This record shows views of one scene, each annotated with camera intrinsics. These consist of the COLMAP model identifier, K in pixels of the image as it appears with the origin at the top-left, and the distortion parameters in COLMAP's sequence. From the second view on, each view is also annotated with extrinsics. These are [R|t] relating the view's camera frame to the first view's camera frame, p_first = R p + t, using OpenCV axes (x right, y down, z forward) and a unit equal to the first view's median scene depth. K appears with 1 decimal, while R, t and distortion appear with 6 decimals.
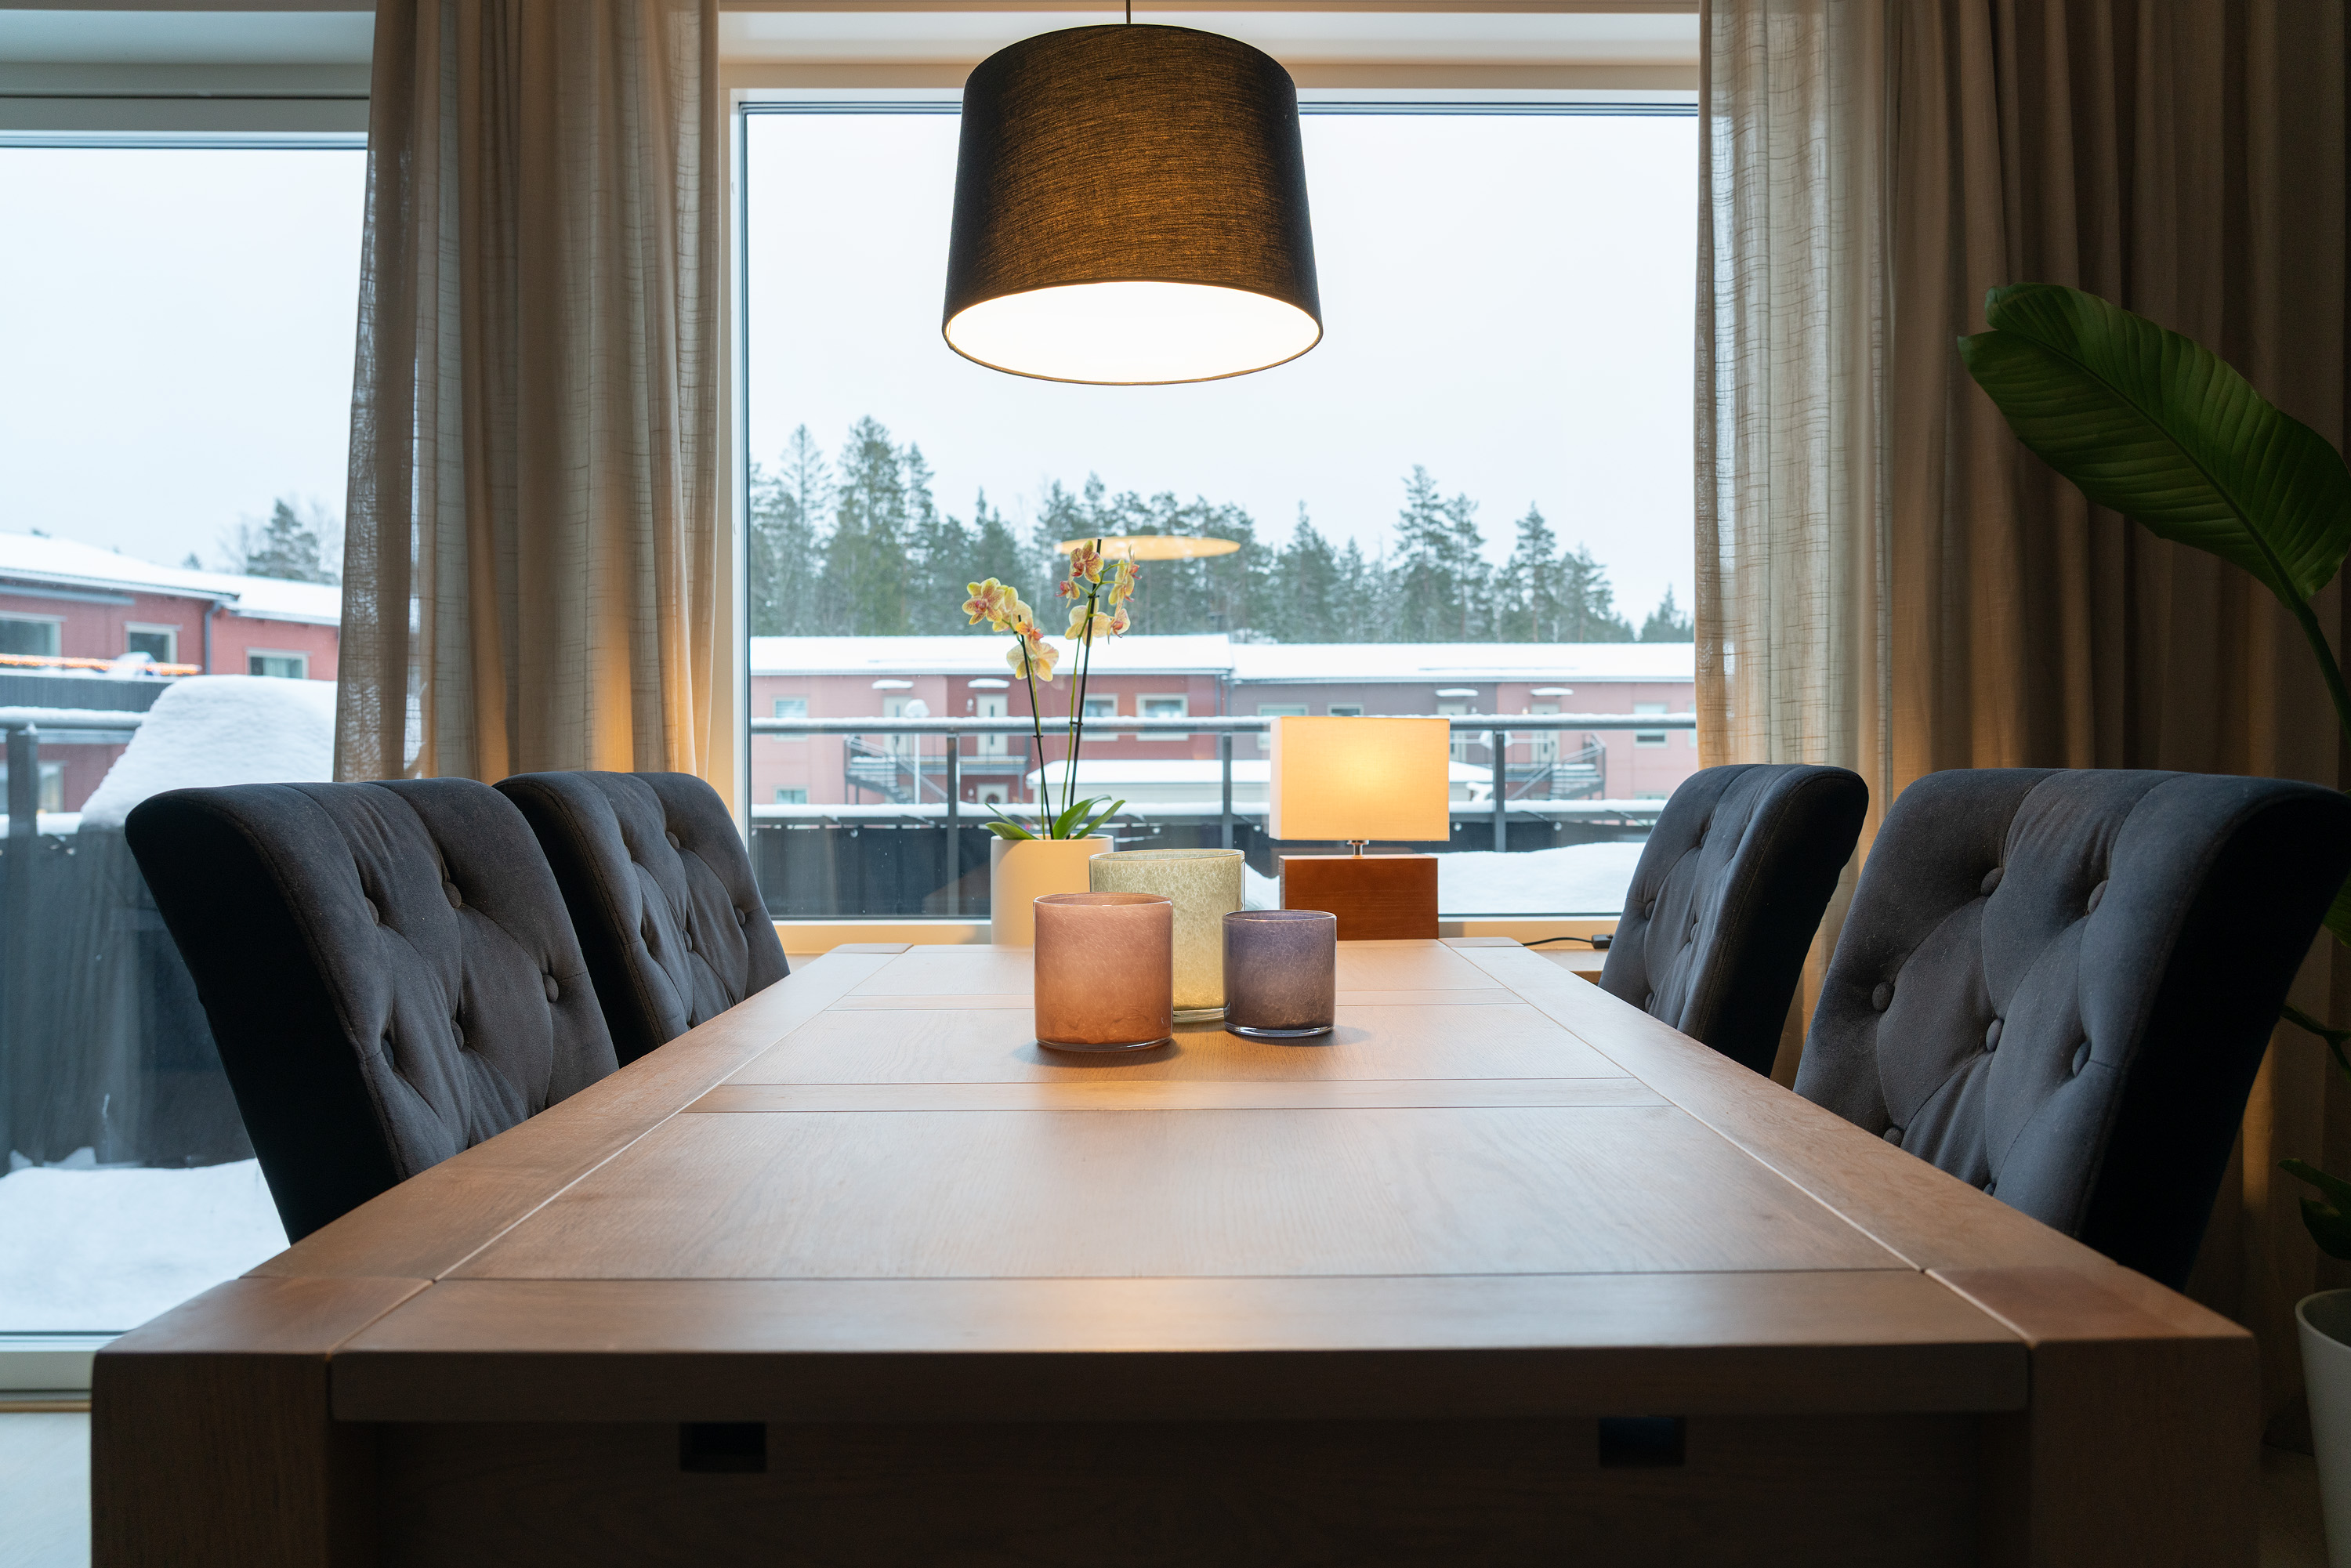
lens RADIAL K [[1641.1, 0, 1175.5], [0, 1641.1, 784.0], [0, 0, 1]] dist [-0.021678, -0.000209]
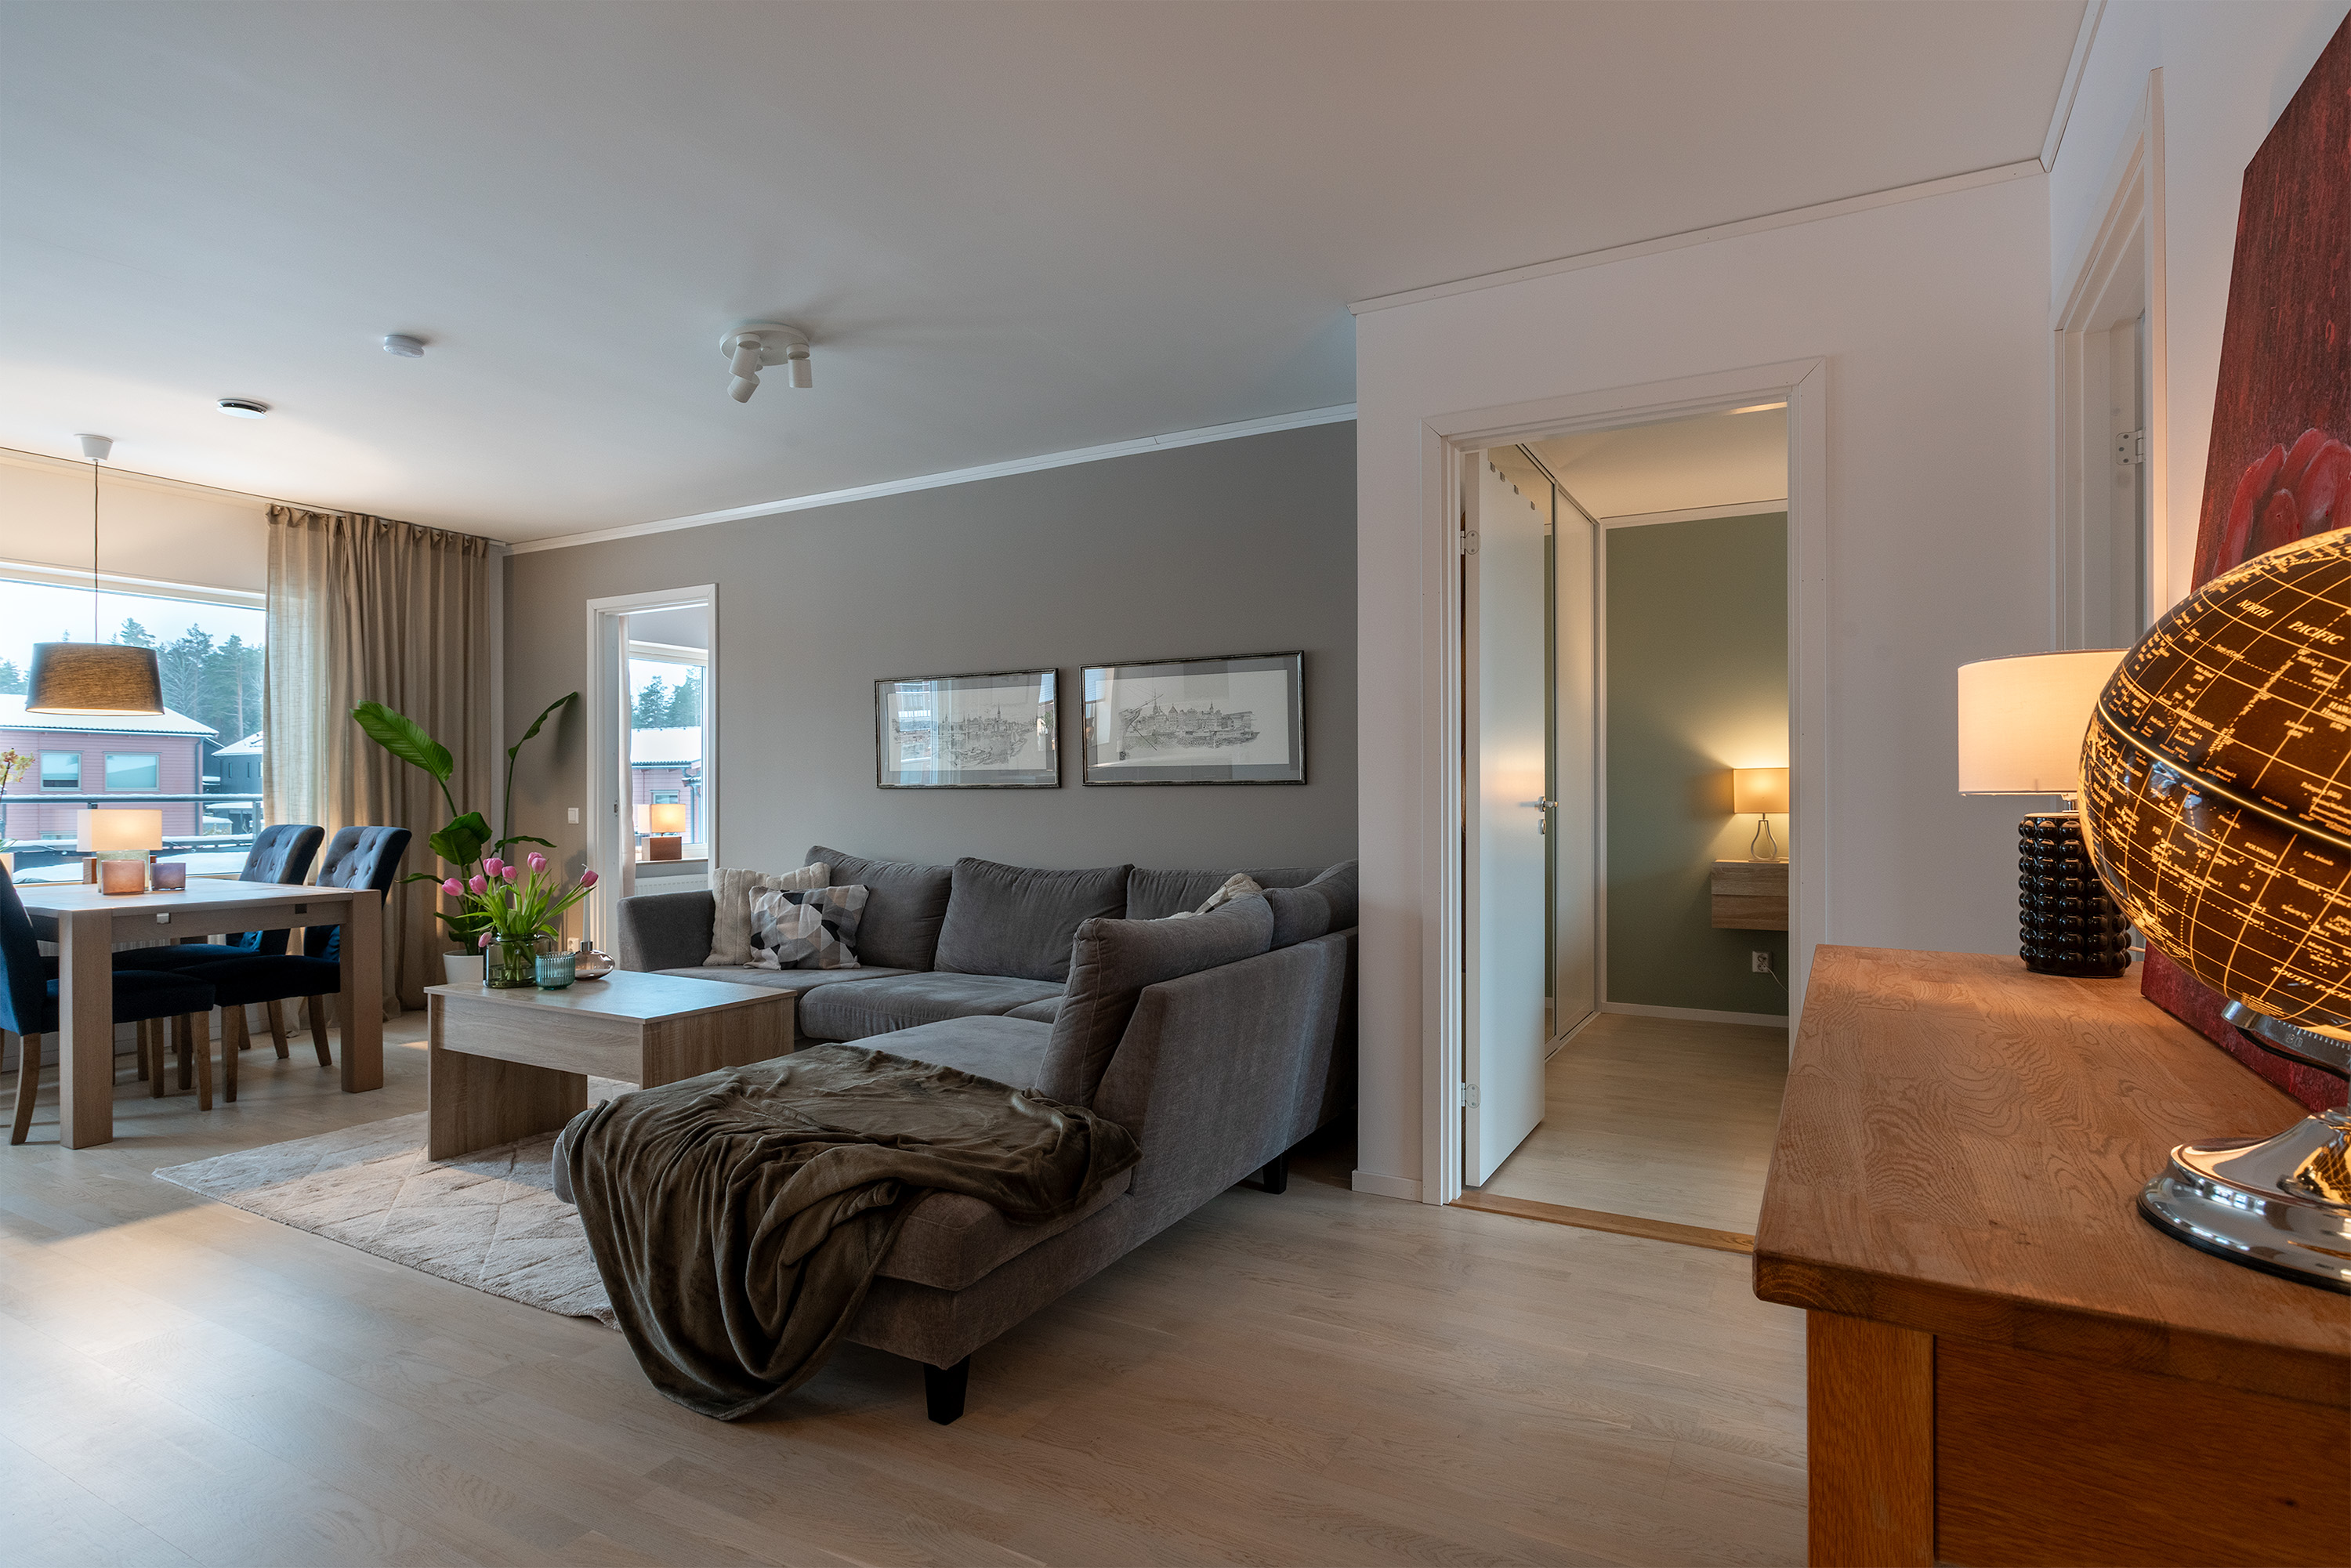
lens RADIAL K [[1210.0, 0, 1226.5], [0, 1210.0, 788.3], [0, 0, 1]] dist [-0.000586, -0.000323]
pose [[0.482162, 0.006964, 0.876054, -0.917536], [0.014036, 0.999779, -0.015673, -0.018582], [-0.875970, 0.019853, 0.481958, -1.960781]]
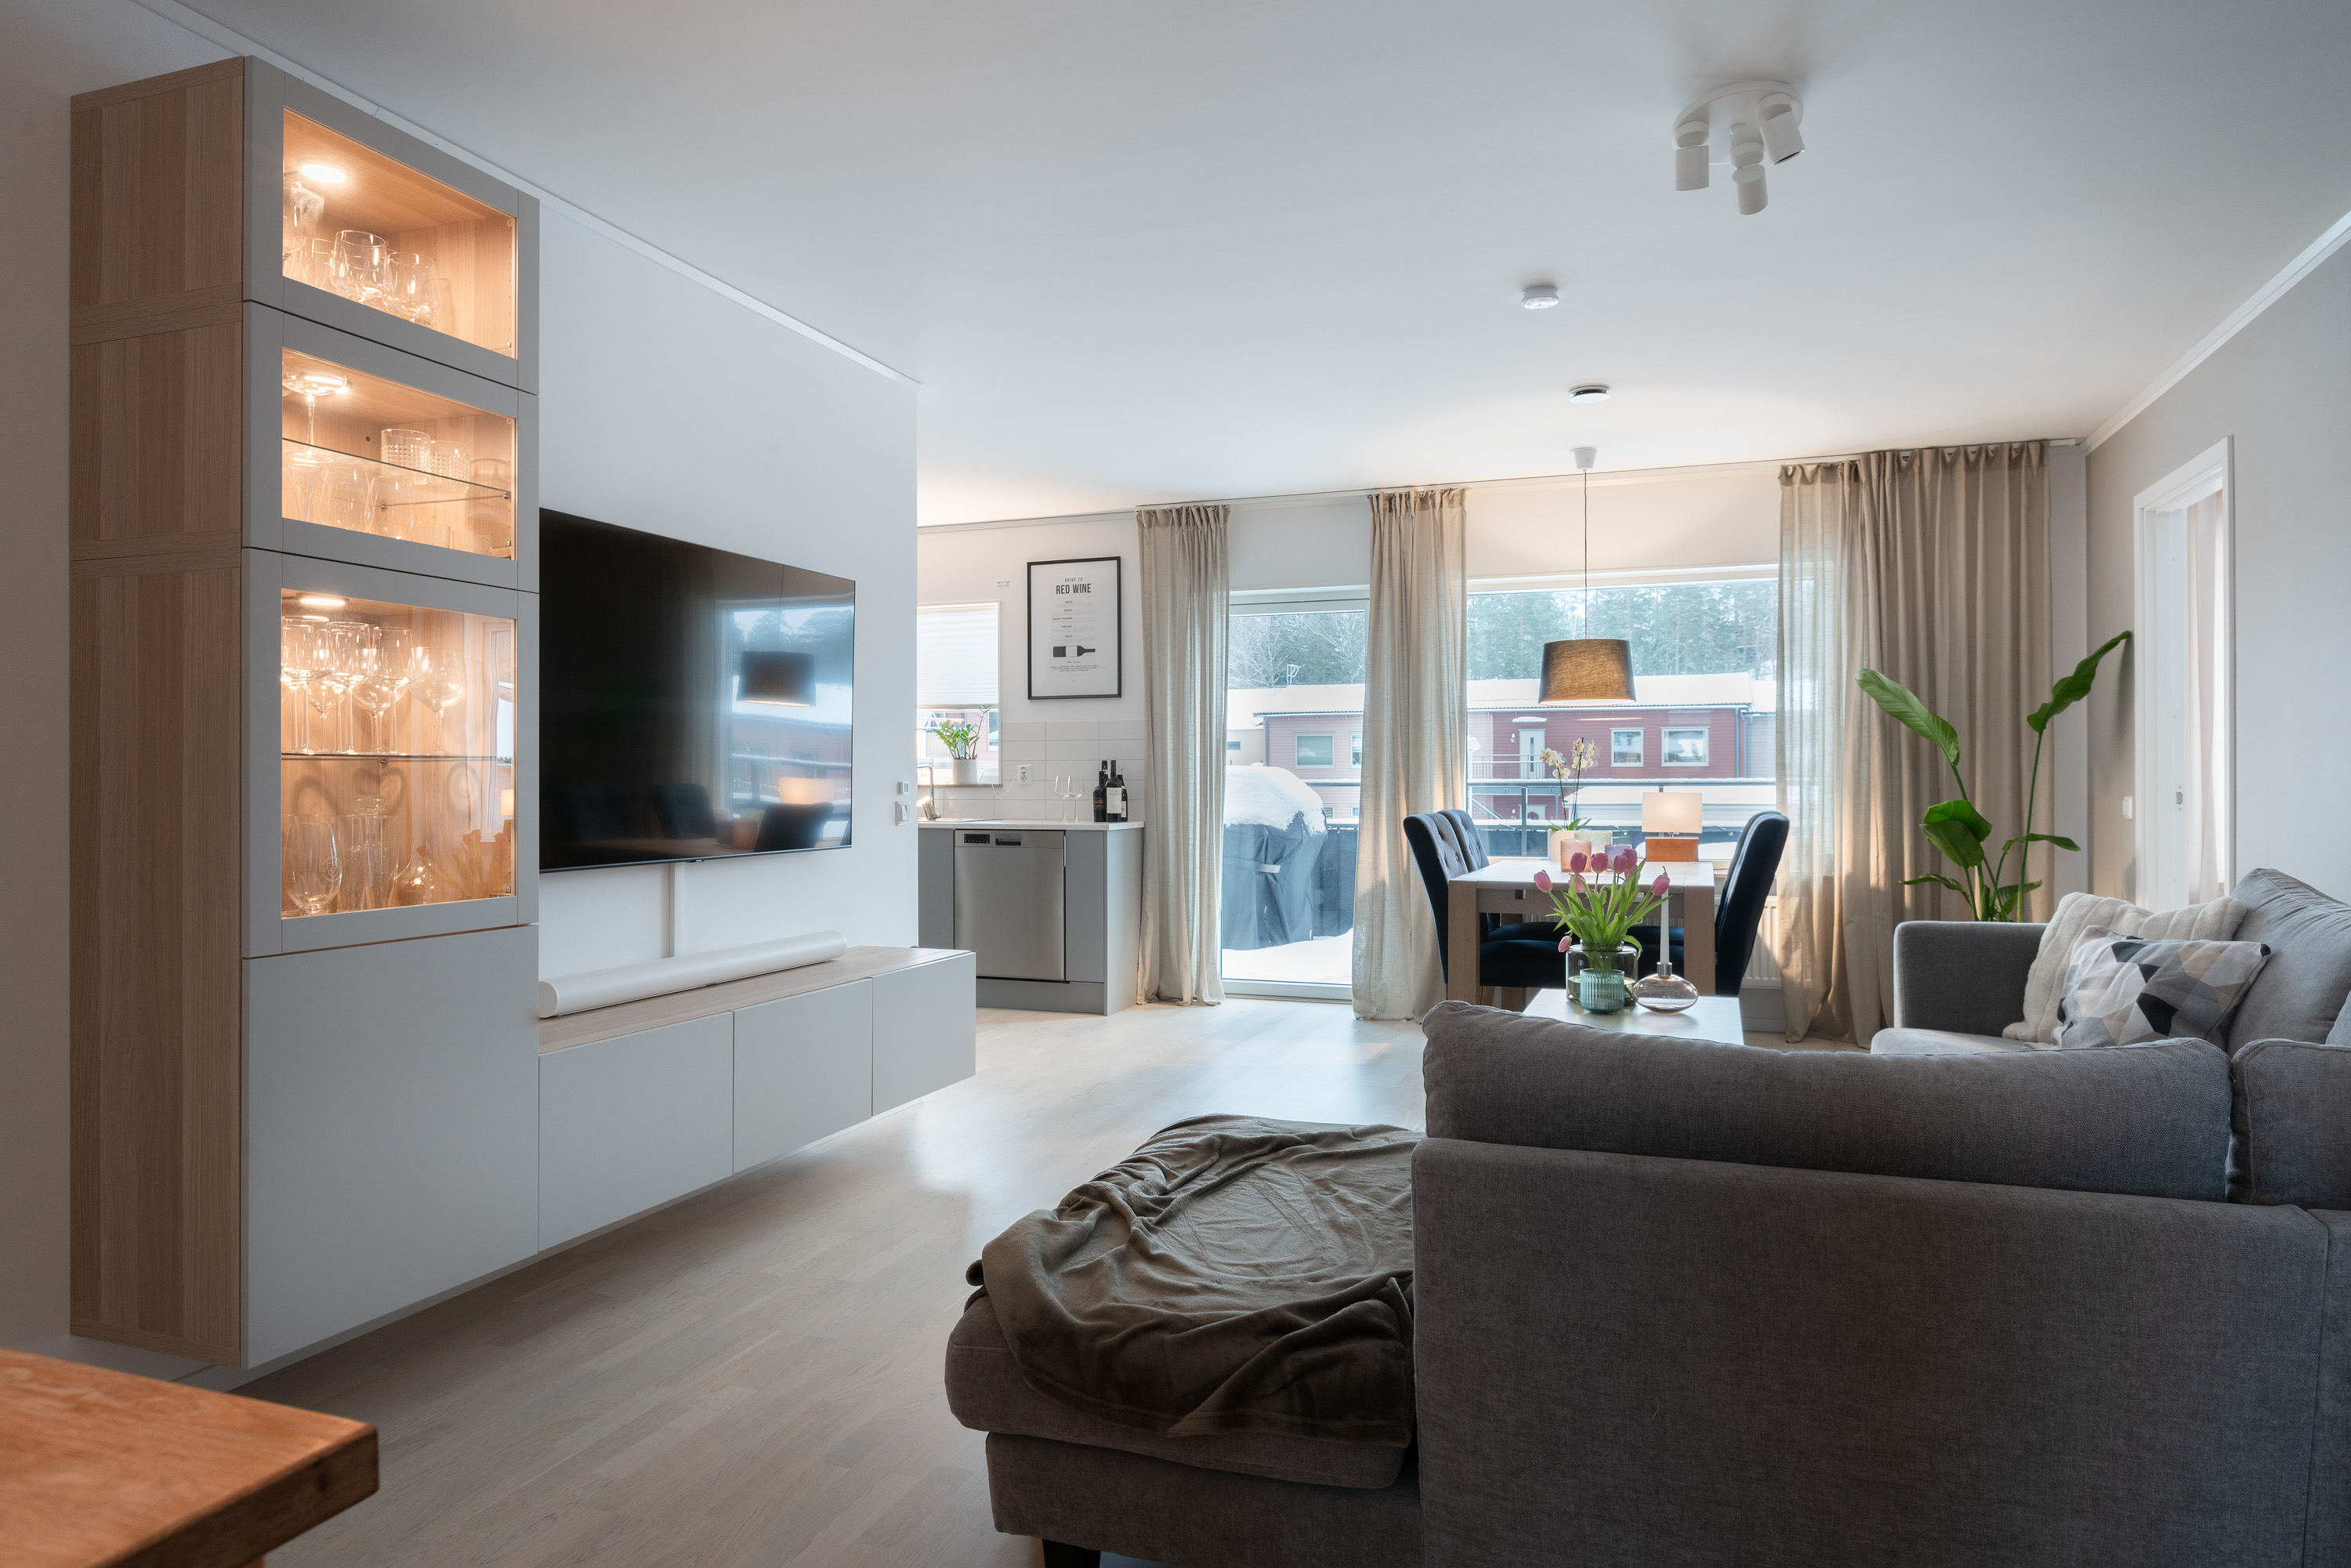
lens RADIAL K [[1471.7, 0, 1141.0], [0, 1471.7, 782.6], [0, 0, 1]] dist [0.001224, -0.000388]
pose [[0.932591, 0.002330, -0.360927, 0.197157], [-0.006932, 0.999910, -0.011457, -0.023839], [0.360868, 0.013187, 0.932524, -2.104248]]
